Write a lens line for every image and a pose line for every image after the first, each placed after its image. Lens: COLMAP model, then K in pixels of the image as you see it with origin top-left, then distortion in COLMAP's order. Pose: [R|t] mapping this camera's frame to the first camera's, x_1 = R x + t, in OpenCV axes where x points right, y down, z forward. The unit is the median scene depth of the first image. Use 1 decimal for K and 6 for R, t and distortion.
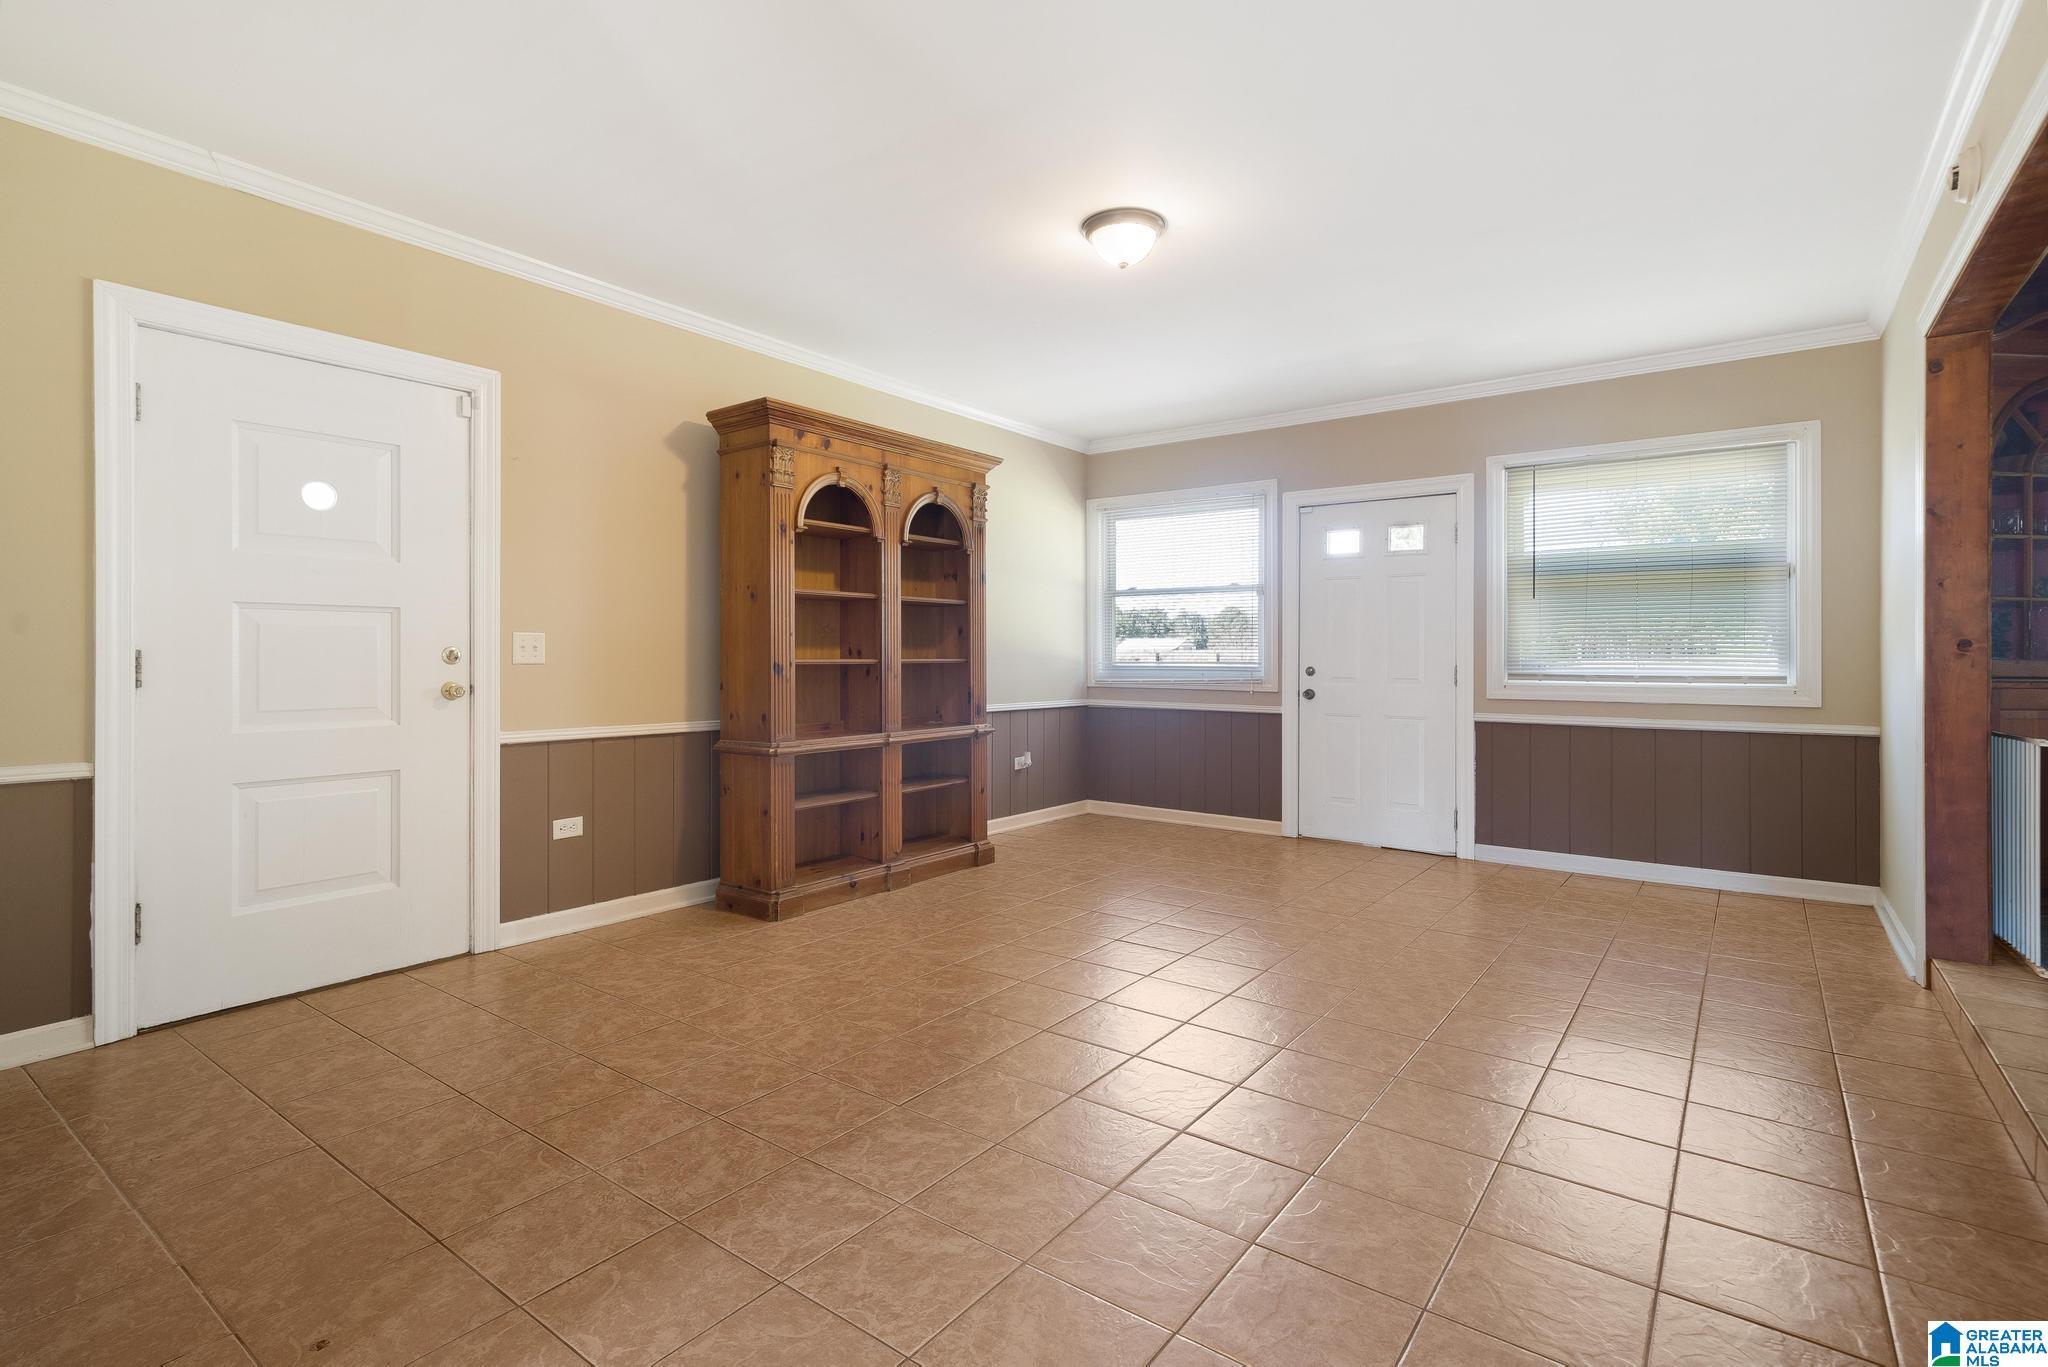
lens RADIAL K [[966.2, 0, 1015.0], [0, 966.2, 666.7], [0, 0, 1]] dist [0.013543, 0.001418]
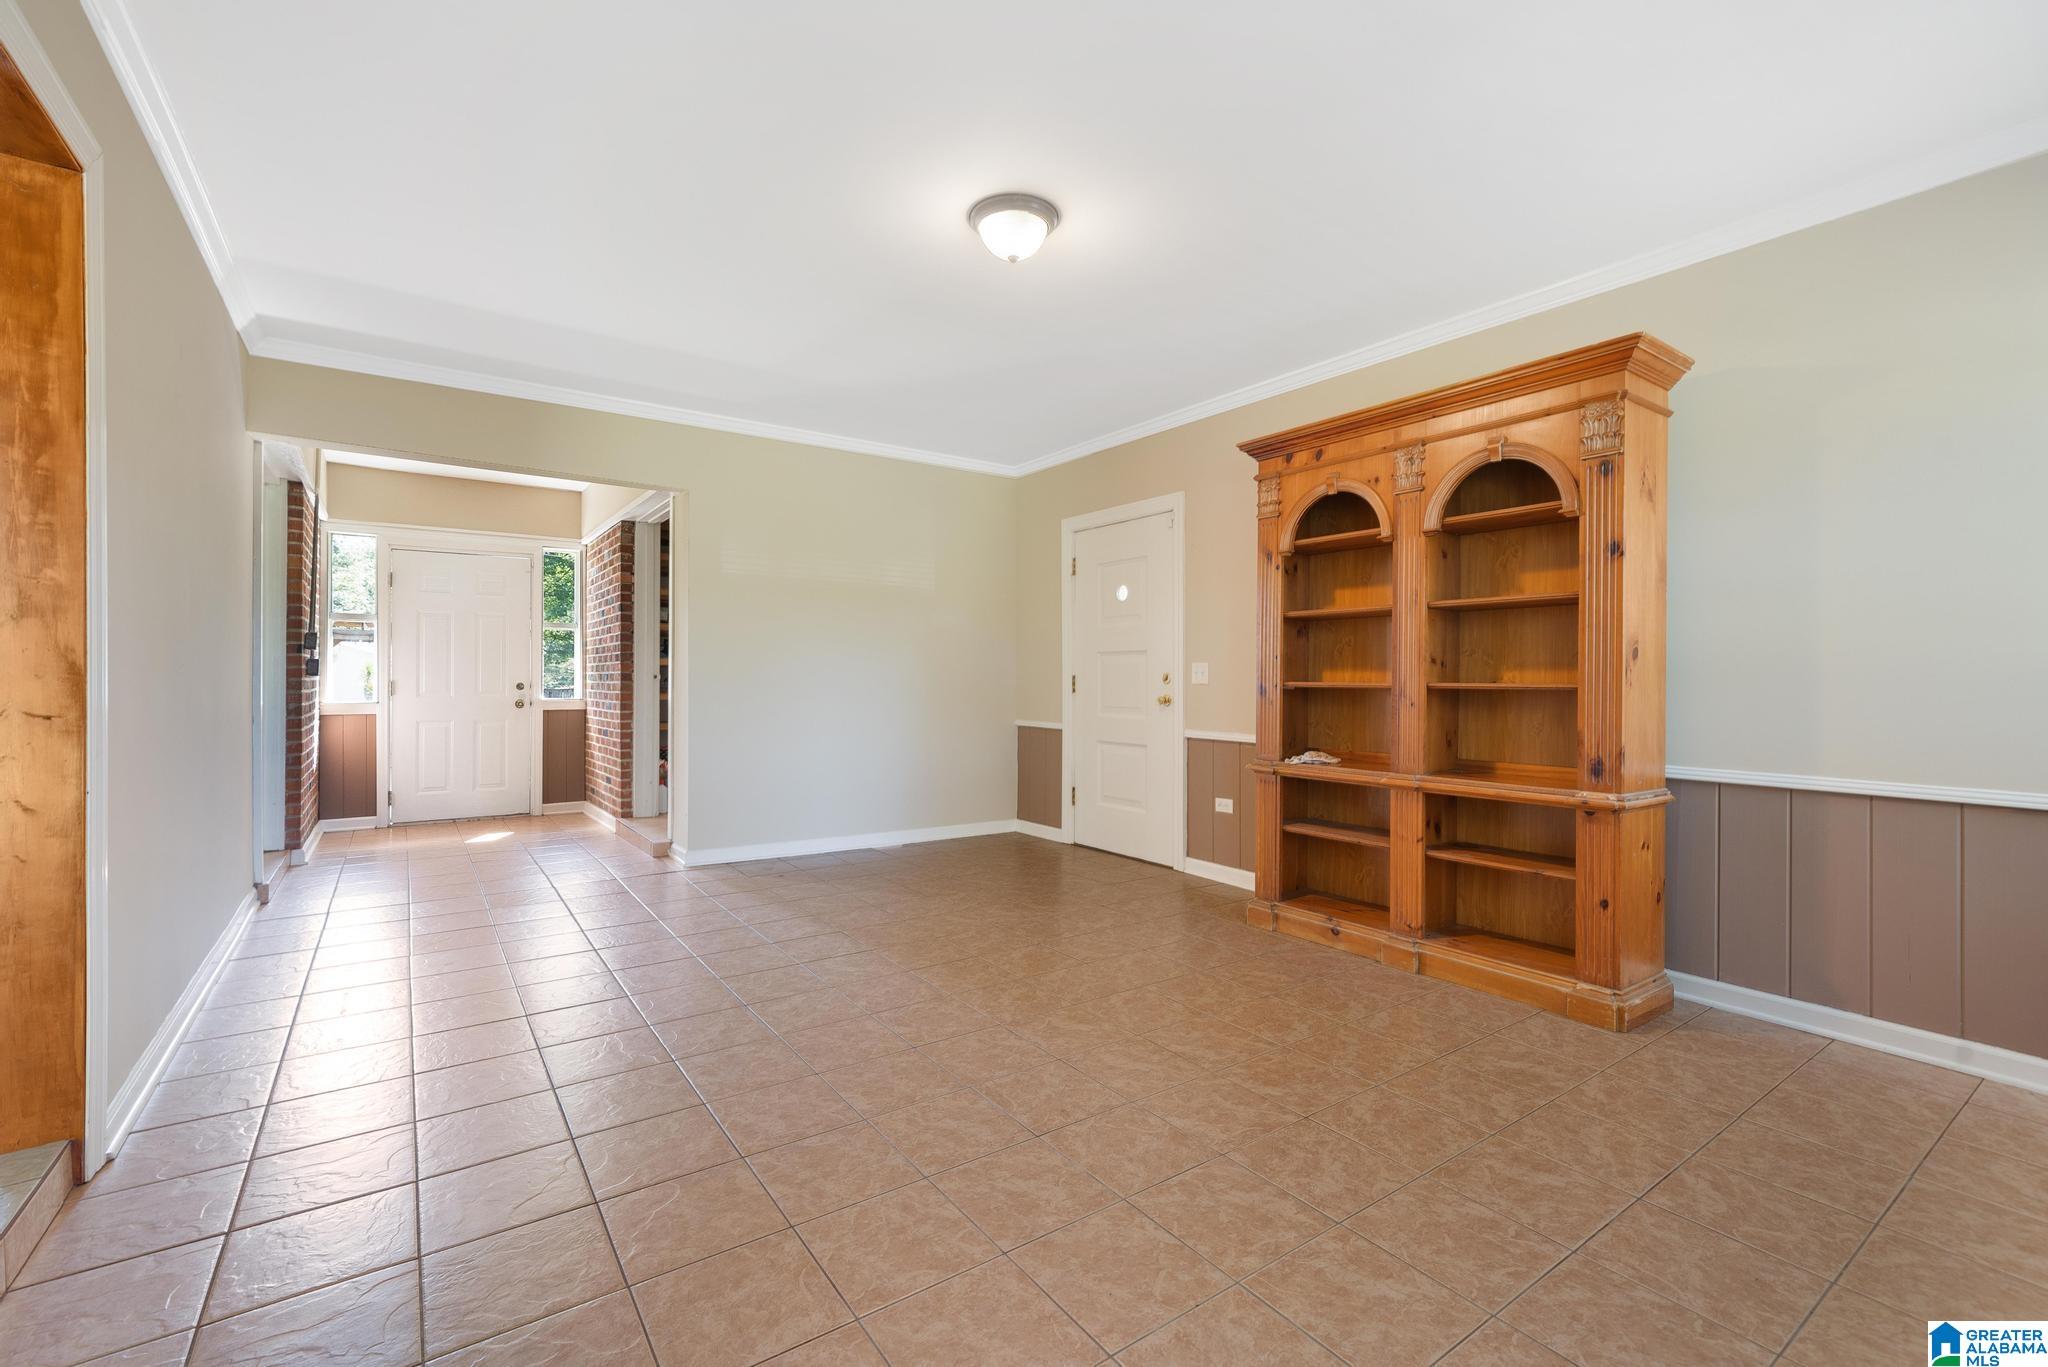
lens RADIAL K [[887.5, 0, 1015.5], [0, 887.5, 681.0], [0, 0, 1]] dist [-0.001163, 0.001633]
pose [[-0.309956, -0.002672, -0.950747, 0.799618], [-0.017407, 0.999844, 0.002864, -0.006112], [0.950592, 0.017437, -0.309954, 1.092983]]
